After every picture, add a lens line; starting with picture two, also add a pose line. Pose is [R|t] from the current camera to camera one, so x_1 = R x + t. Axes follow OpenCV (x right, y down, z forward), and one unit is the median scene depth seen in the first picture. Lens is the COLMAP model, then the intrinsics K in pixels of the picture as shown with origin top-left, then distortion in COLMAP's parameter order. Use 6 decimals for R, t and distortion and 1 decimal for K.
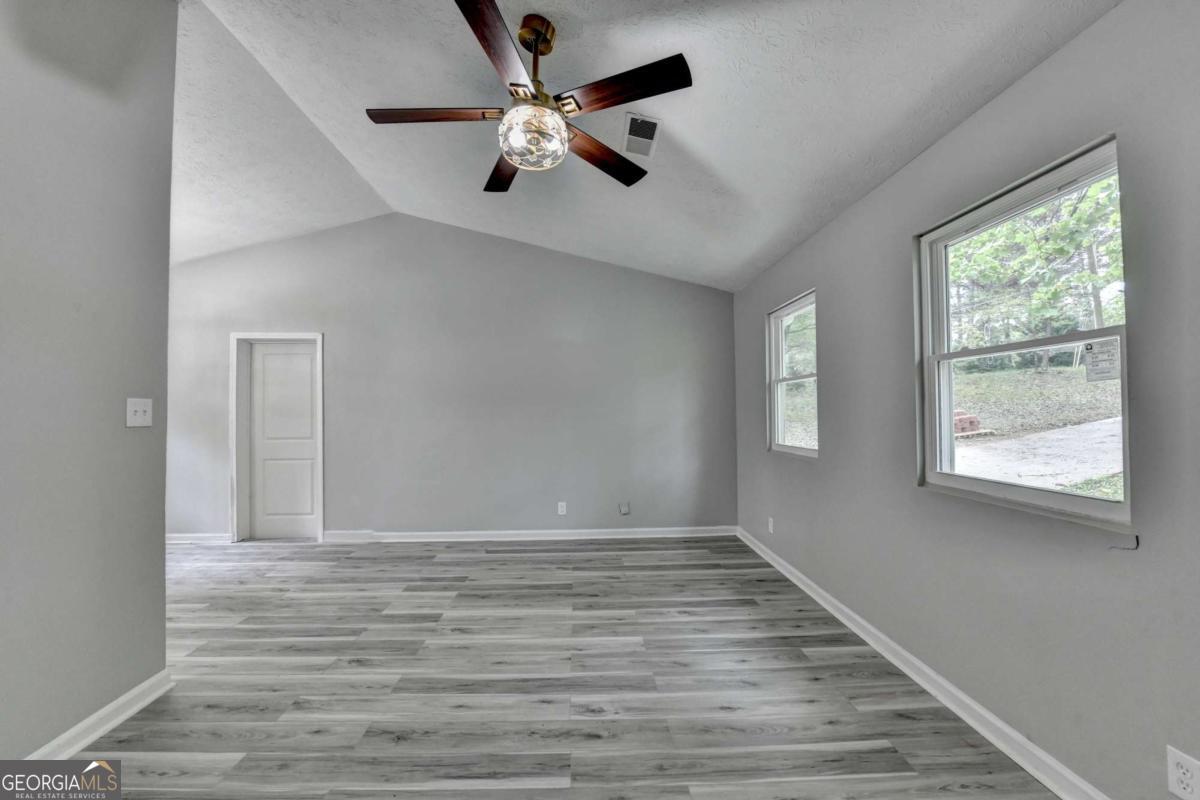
lens RADIAL K [[488.2, 0, 600.9], [0, 488.2, 415.3], [0, 0, 1]] dist [-0.012143, -0.005128]
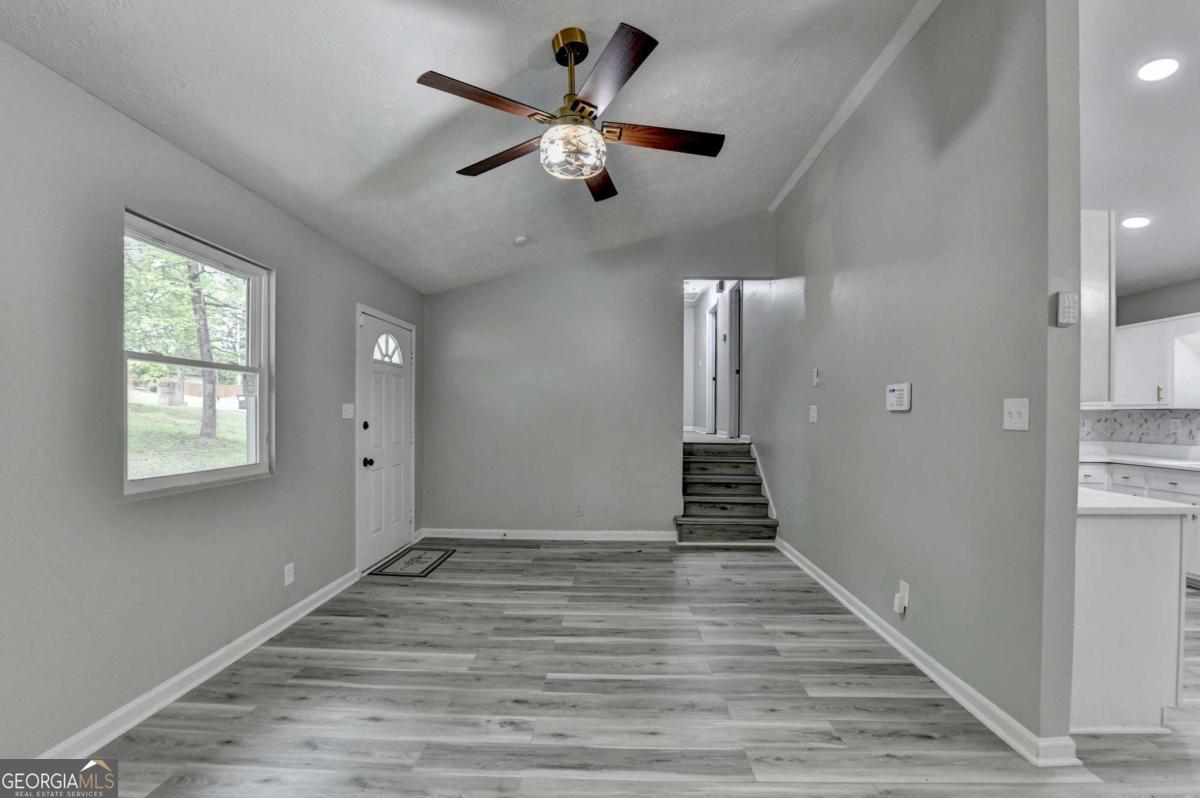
lens RADIAL K [[488.2, 0, 600.9], [0, 488.2, 414.3], [0, 0, 1]] dist [-0.012143, -0.005128]
pose [[-0.997674, 0.000342, 0.068165, -0.263429], [0.000431, 0.999999, 0.001299, -0.007720], [-0.068165, 0.001325, -0.997673, 1.981654]]
